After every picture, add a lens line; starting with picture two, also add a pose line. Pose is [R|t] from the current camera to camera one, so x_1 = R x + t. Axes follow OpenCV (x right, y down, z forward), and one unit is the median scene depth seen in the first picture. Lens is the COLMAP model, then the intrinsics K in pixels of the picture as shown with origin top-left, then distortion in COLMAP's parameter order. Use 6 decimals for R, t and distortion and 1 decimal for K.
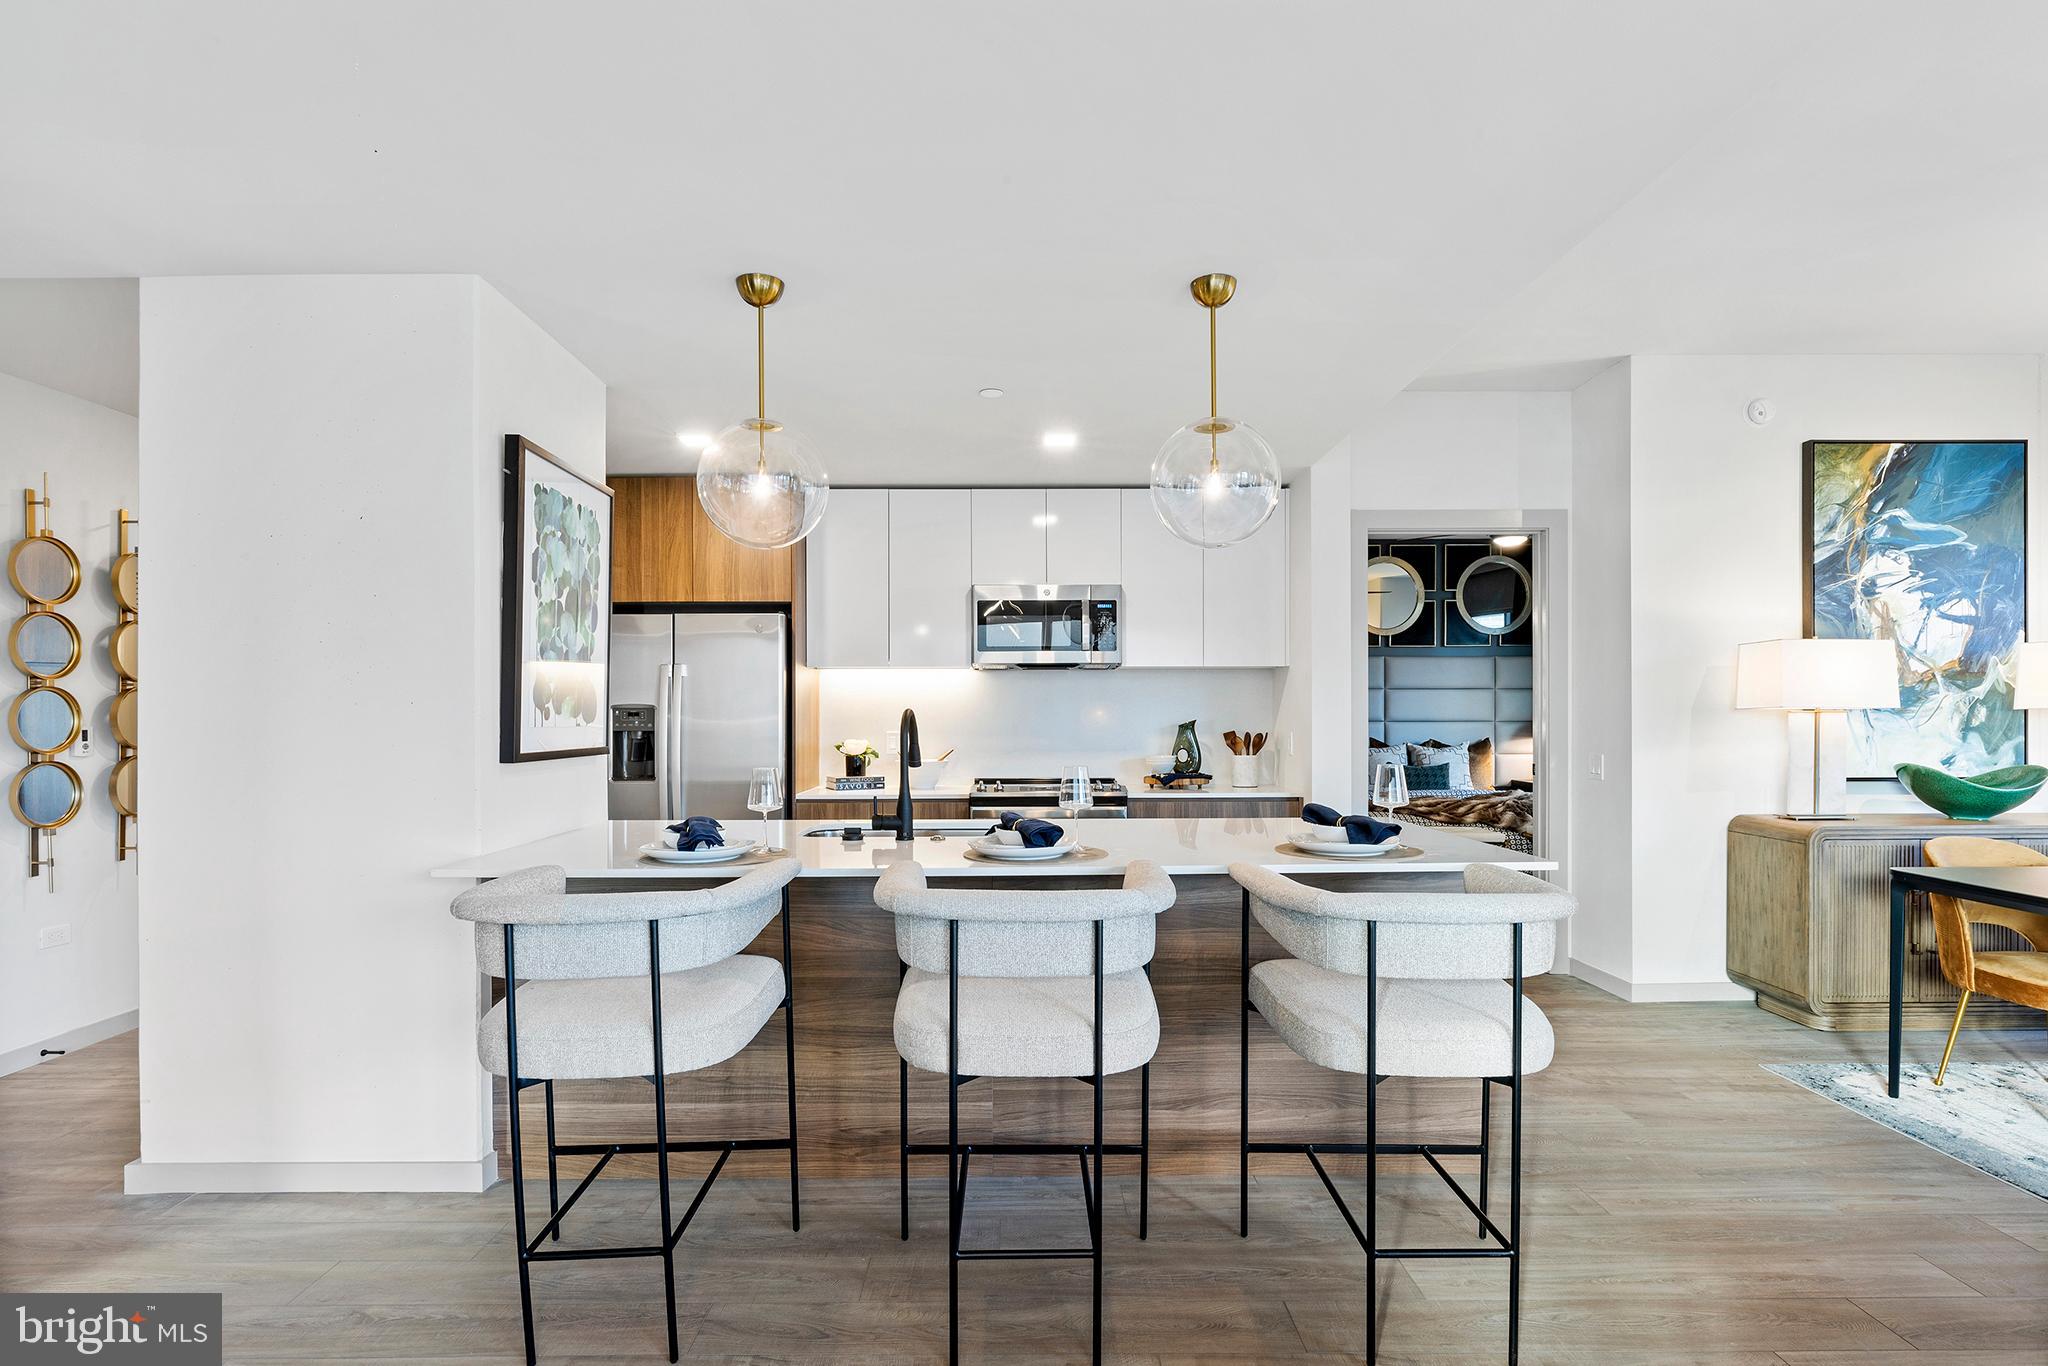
lens RADIAL K [[1017.3, 0, 1020.6], [0, 1017.3, 721.5], [0, 0, 1]] dist [-0.004322, -0.000670]
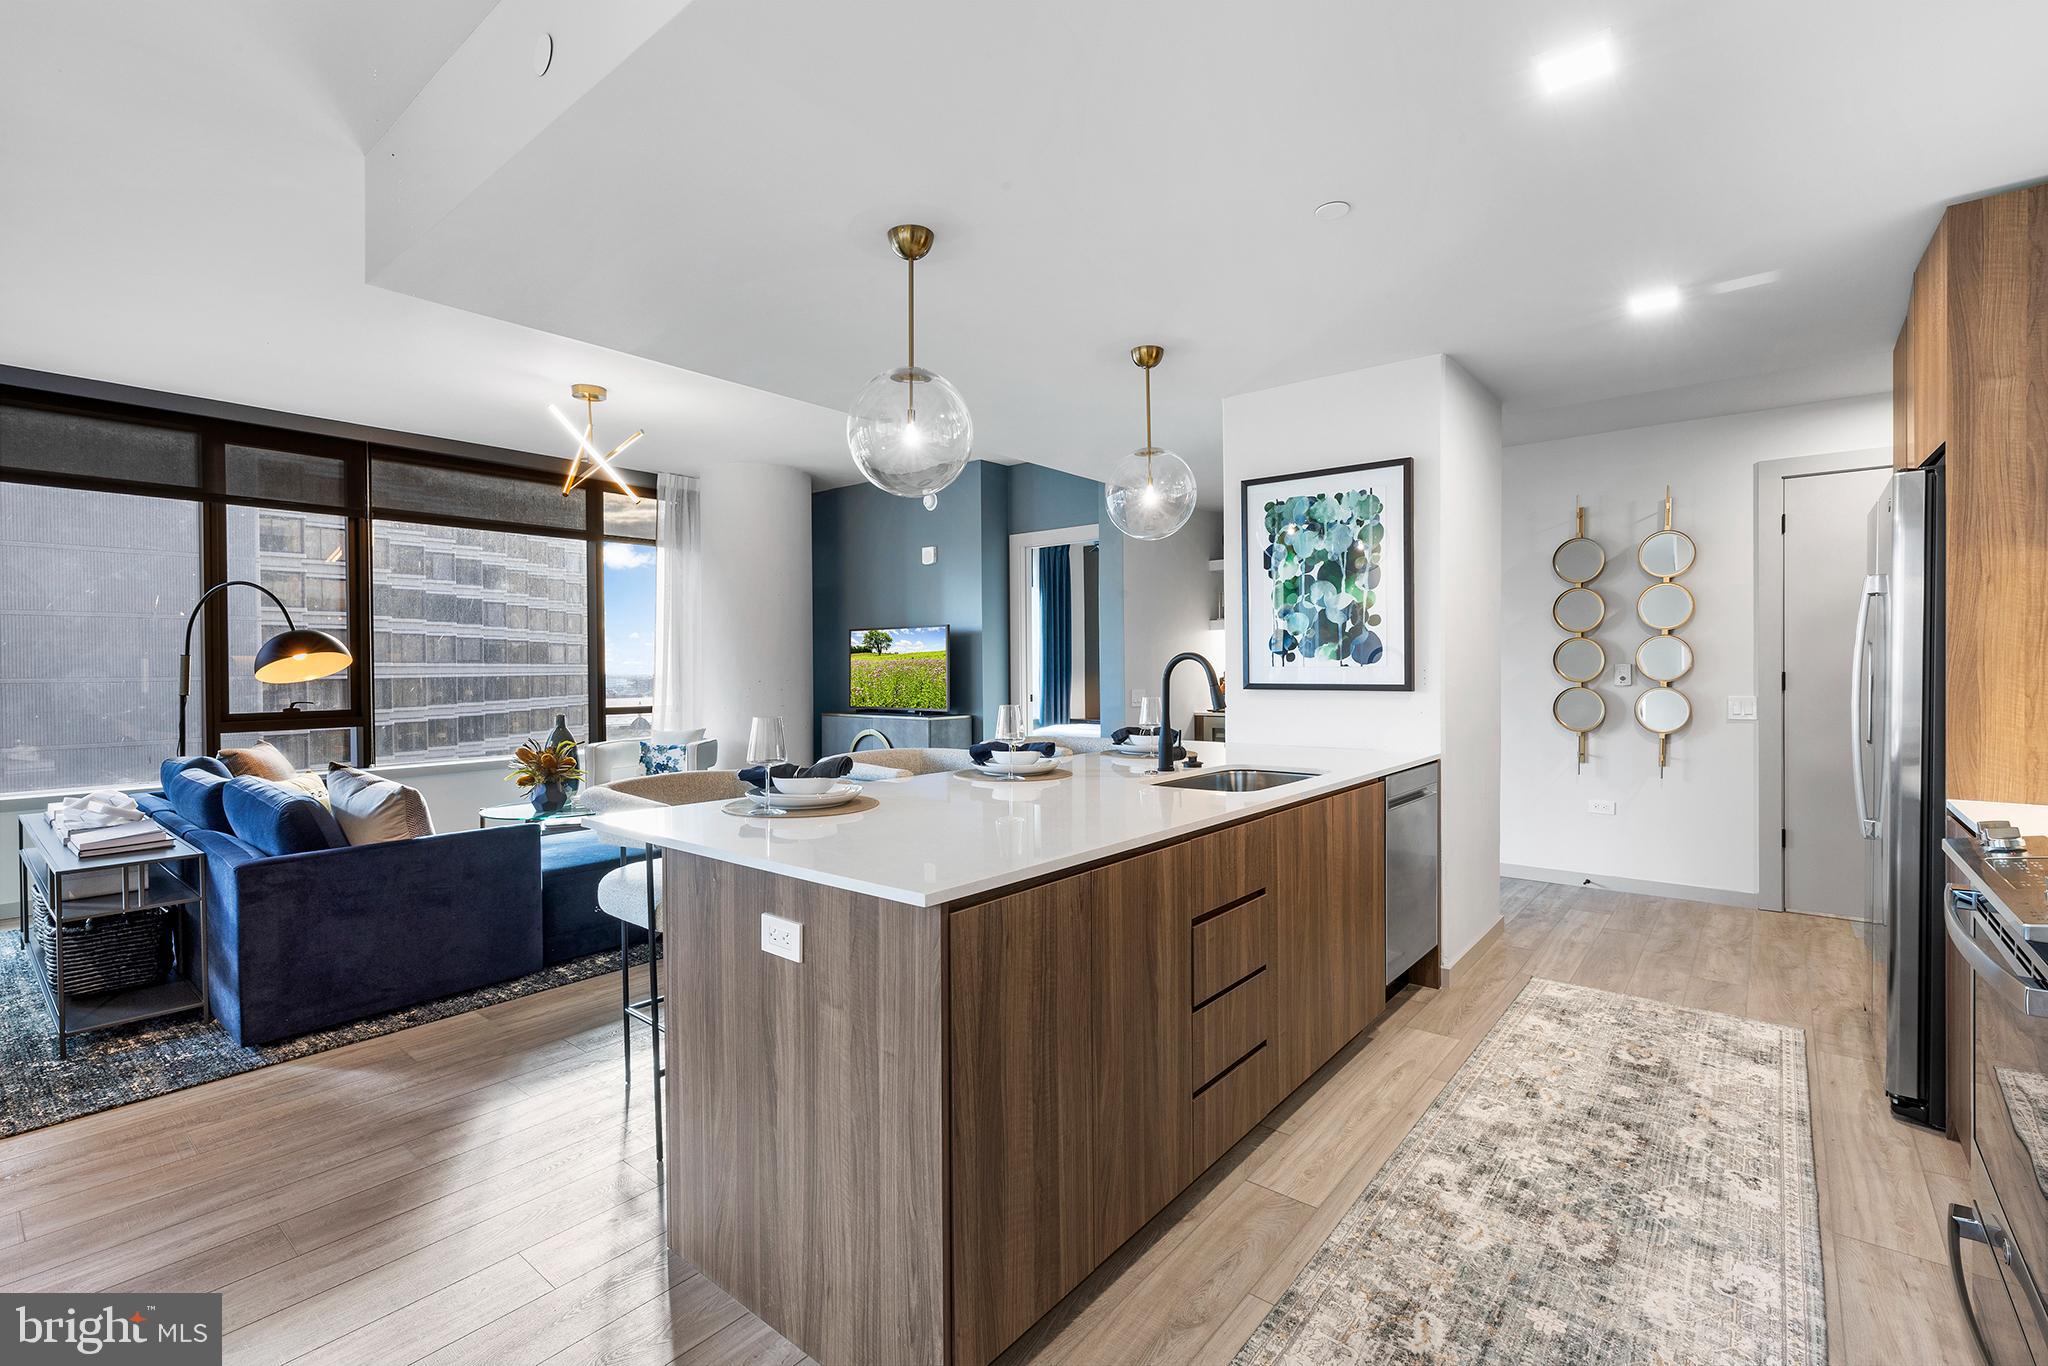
lens RADIAL K [[908.1, 0, 1032.2], [0, 908.1, 675.7], [0, 0, 1]] dist [0.001724, -0.000336]
pose [[-0.627007, 0.014872, -0.778872, 0.455018], [0.002957, 0.999856, 0.016712, -0.003035], [0.779008, 0.008175, -0.626961, 0.925274]]
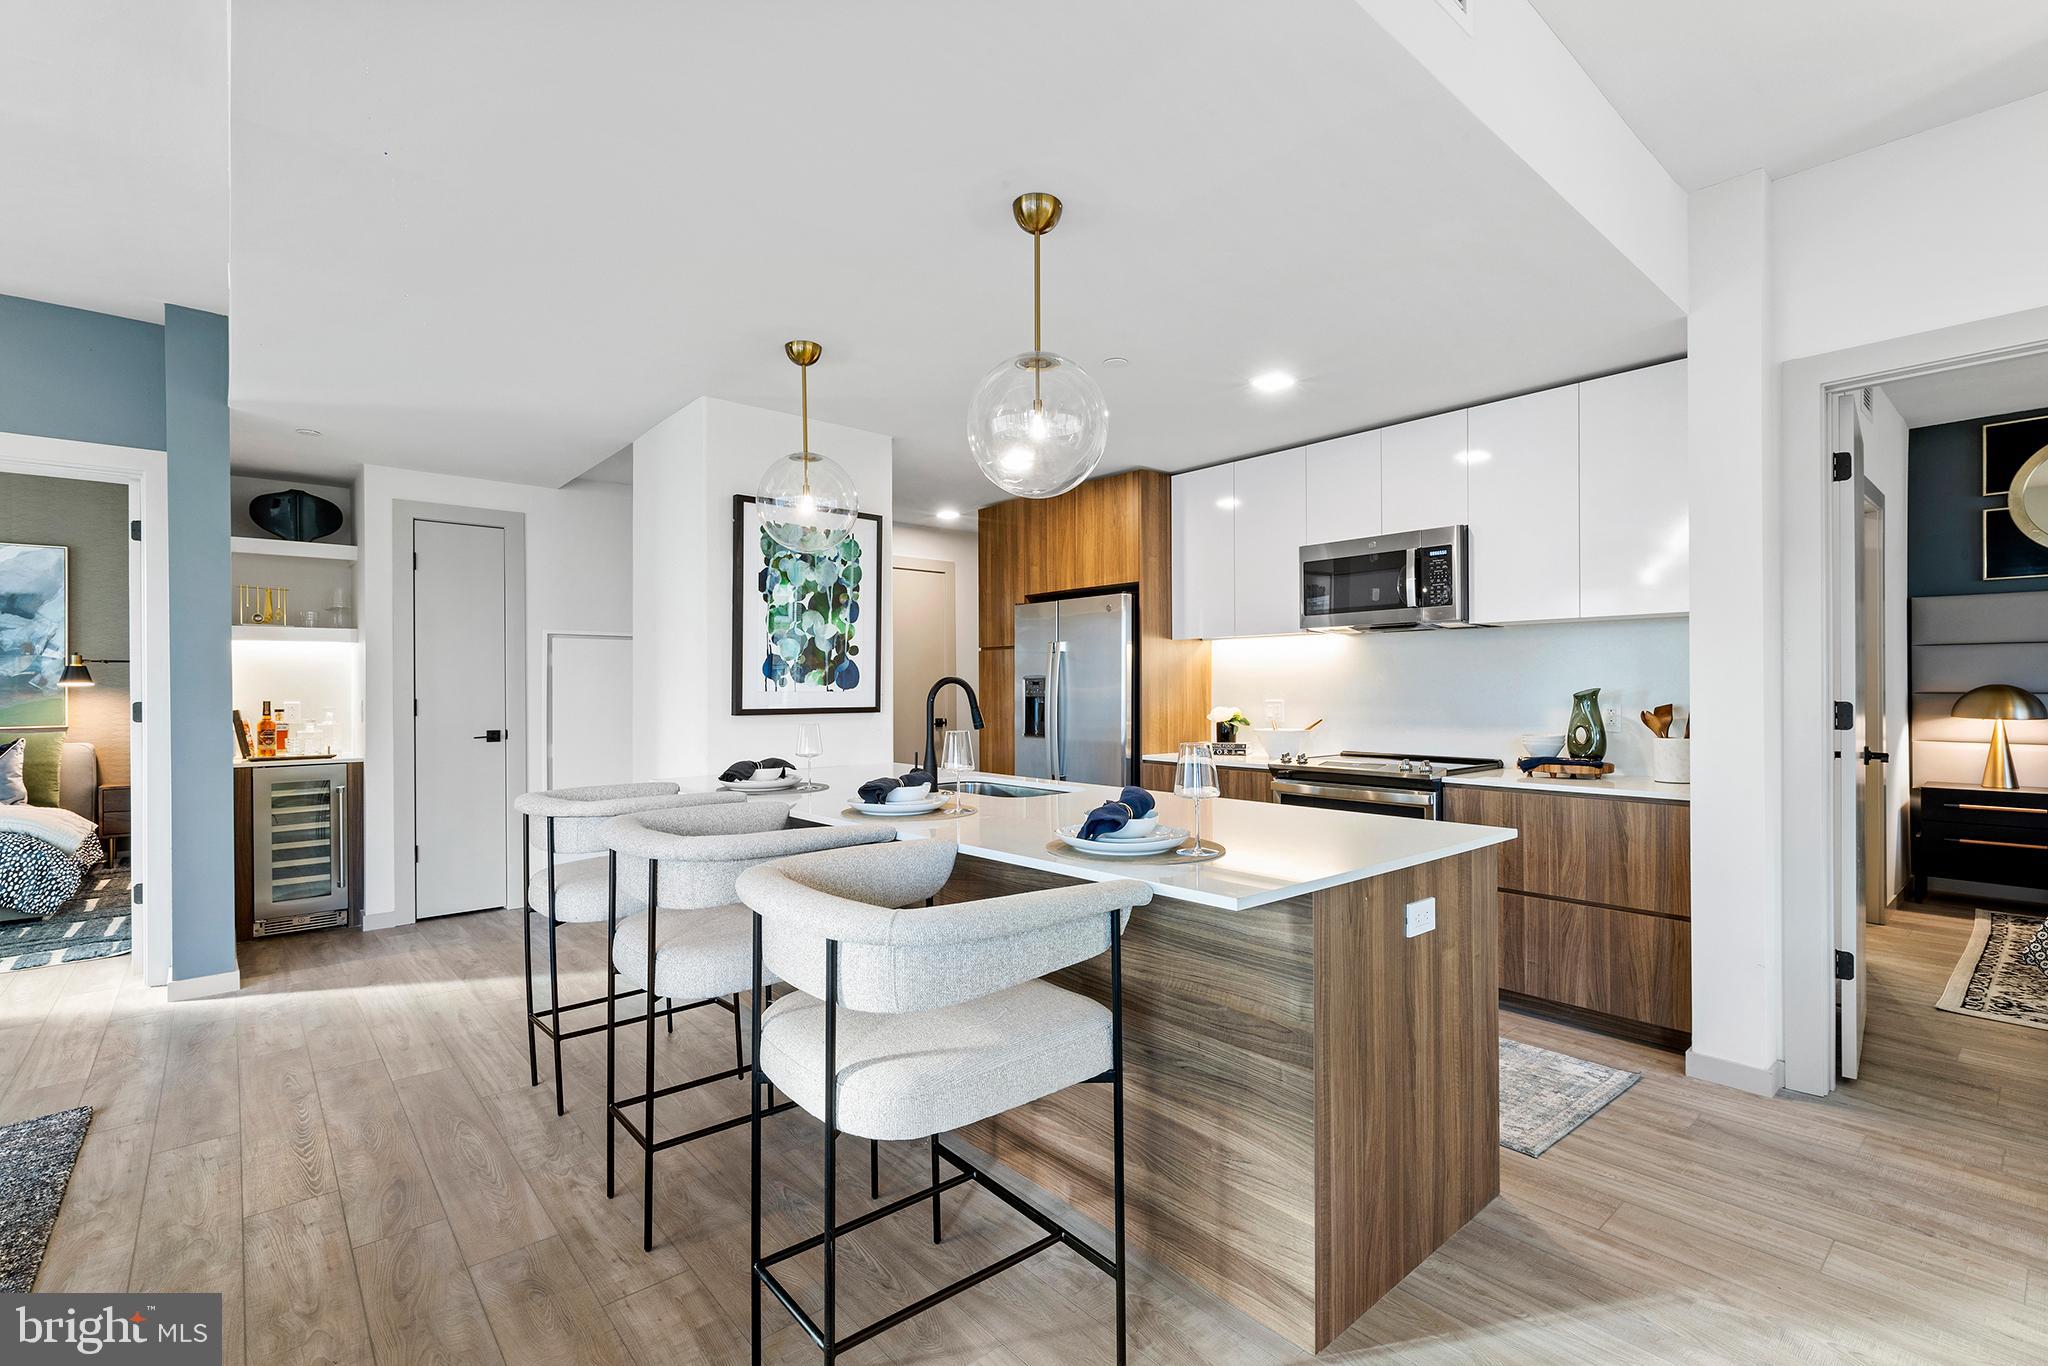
lens RADIAL K [[908.1, 0, 1016.9], [0, 908.1, 687.3], [0, 0, 1]] dist [0.001724, -0.000336]
pose [[0.655893, -0.000946, -0.754853, 0.435059], [-0.003586, 0.999984, -0.004369, 0.002004], [0.754846, 0.005572, 0.655879, 0.251568]]
